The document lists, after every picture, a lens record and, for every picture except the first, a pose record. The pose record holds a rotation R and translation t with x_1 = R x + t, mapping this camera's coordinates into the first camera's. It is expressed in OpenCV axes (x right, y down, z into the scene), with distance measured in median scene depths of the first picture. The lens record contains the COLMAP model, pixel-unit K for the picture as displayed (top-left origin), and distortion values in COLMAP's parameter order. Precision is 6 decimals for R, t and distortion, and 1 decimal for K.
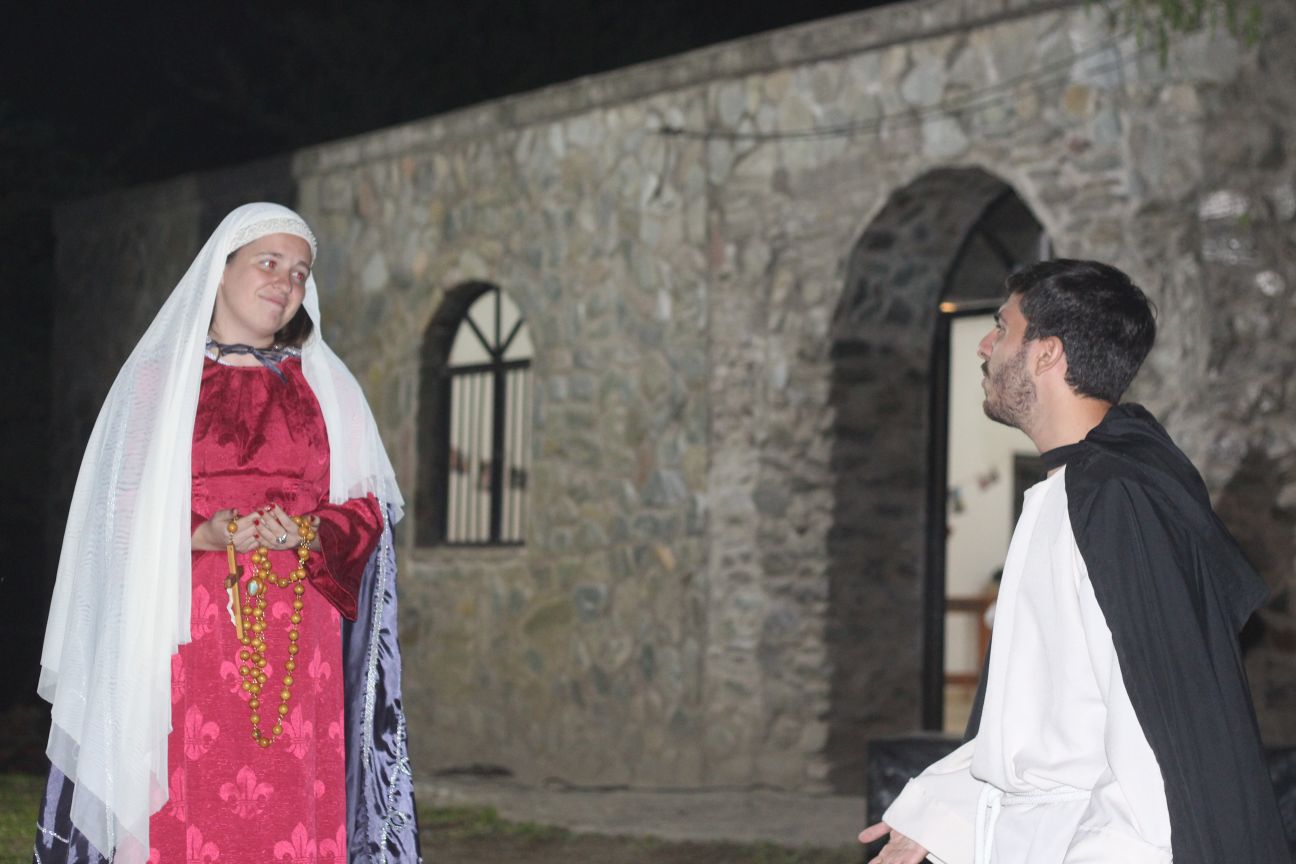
lens RADIAL K [[3056.1, 0, 648.0], [0, 3056.1, 432.0], [0, 0, 1]] dist [-0.081432, -0.084317]
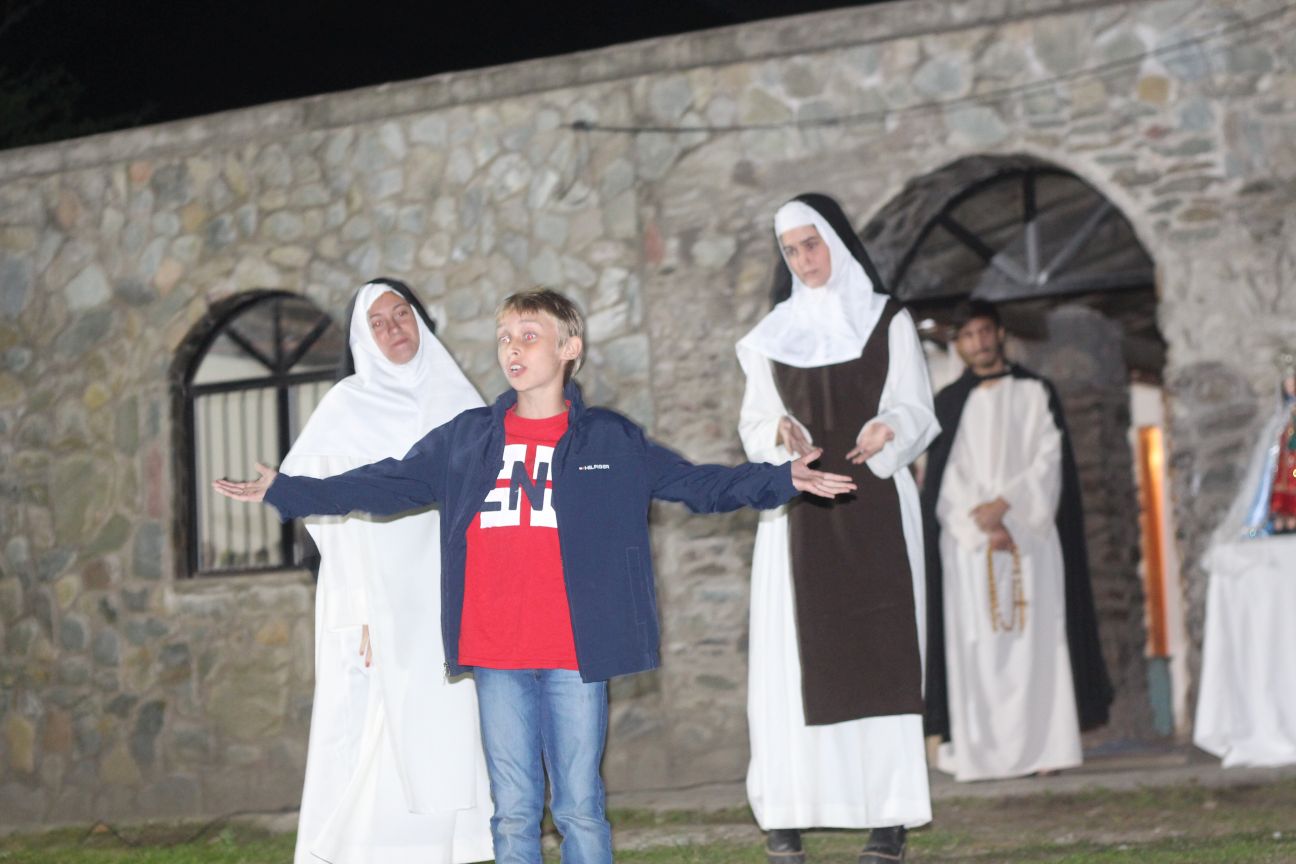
lens RADIAL K [[3056.1, 0, 648.0], [0, 3056.1, 432.0], [0, 0, 1]] dist [-0.081432, -0.084317]
pose [[0.881343, -0.019520, 0.472074, -0.460004], [0.038911, 0.998751, -0.031346, 0.033150], [-0.470873, 0.045995, 0.881001, 0.131367]]
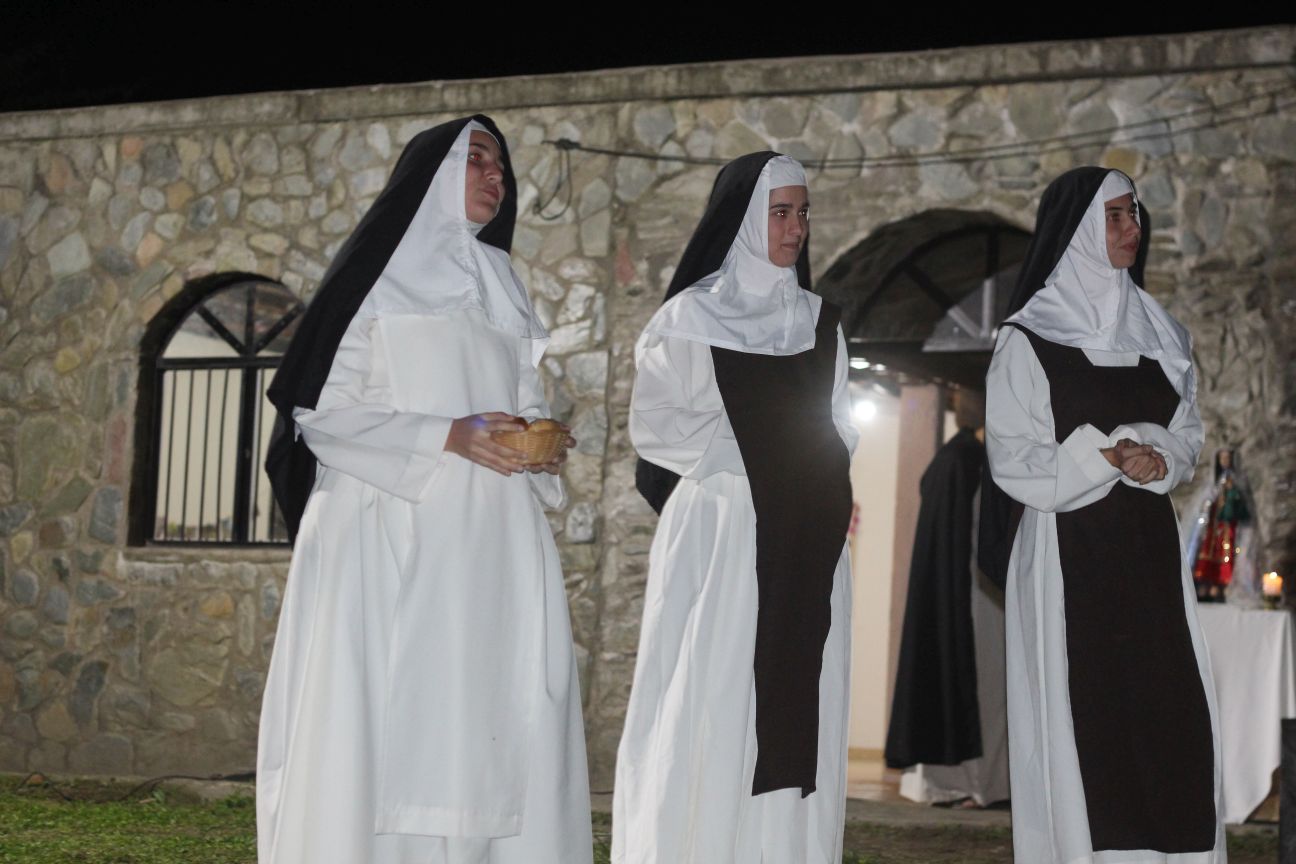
lens RADIAL K [[3046.1, 0, 644.0], [0, 3046.1, 444.8], [0, 0, 1]] dist [-0.101945, 0.187675]
pose [[0.869929, 0.062911, 0.489149, -0.478111], [-0.054141, 0.998018, -0.032070, 0.033610], [-0.490197, 0.001415, 0.871611, 0.109813]]
